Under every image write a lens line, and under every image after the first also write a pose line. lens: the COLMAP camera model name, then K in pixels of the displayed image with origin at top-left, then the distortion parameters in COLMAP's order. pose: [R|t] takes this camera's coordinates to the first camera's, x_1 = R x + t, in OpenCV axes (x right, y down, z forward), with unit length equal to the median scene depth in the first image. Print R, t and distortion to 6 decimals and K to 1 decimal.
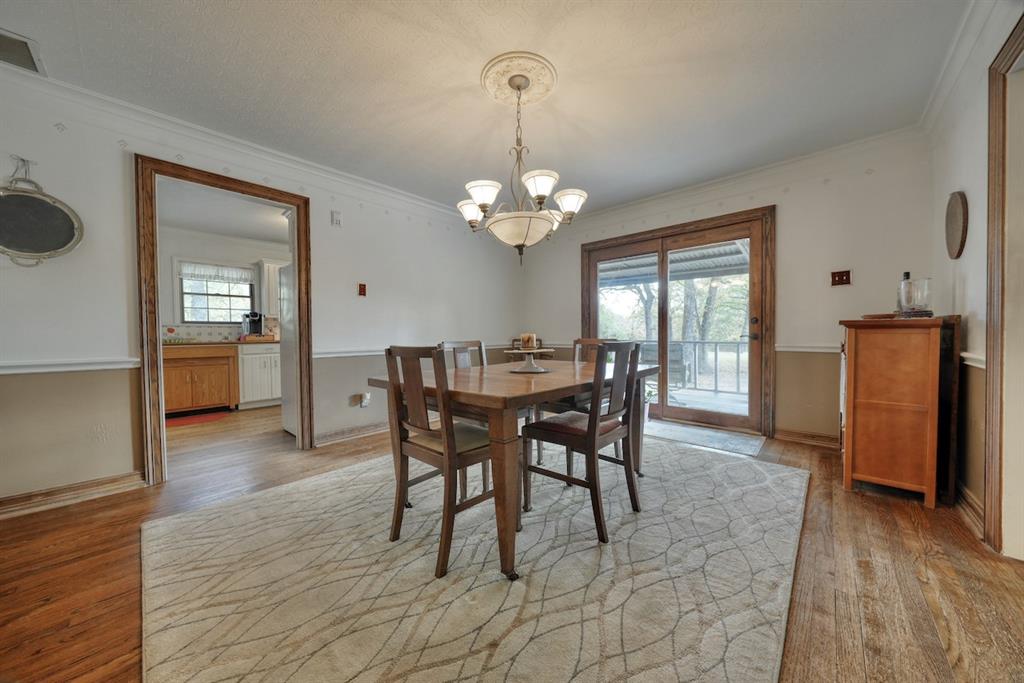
lens RADIAL K [[344.7, 0, 514.0], [0, 344.7, 339.8], [0, 0, 1]] dist [-0.001724, 0.000061]
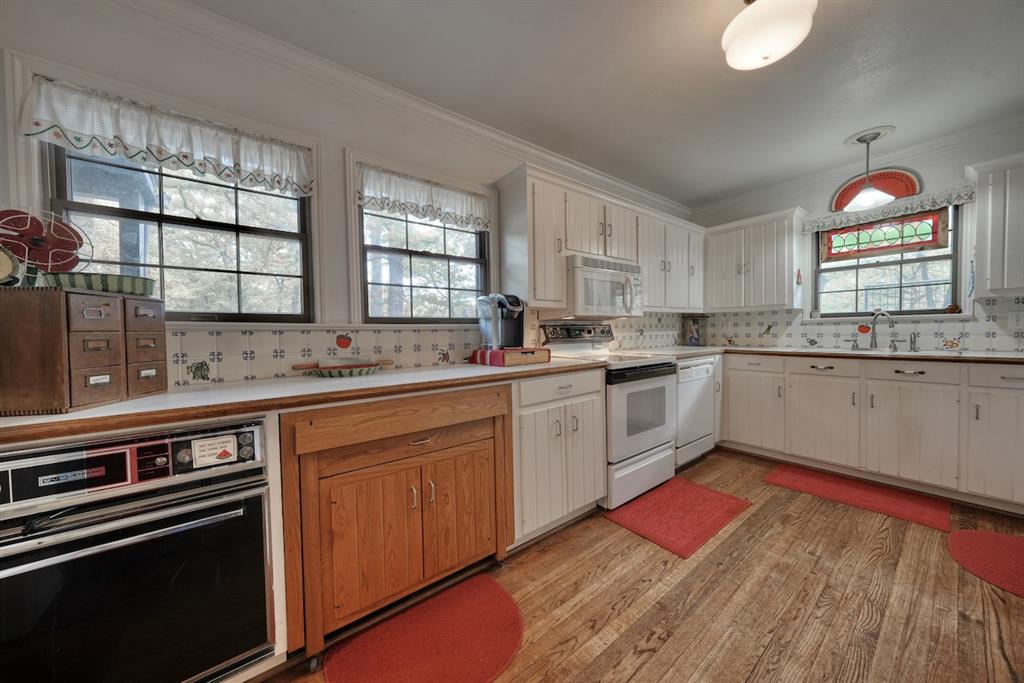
lens RADIAL K [[344.7, 0, 510.8], [0, 344.7, 337.7], [0, 0, 1]] dist [-0.001724, 0.000061]
pose [[0.983575, 0.000615, -0.180501, -0.716924], [0.002420, 0.999859, 0.016596, -0.036501], [0.180486, -0.016760, 0.983435, 0.630104]]
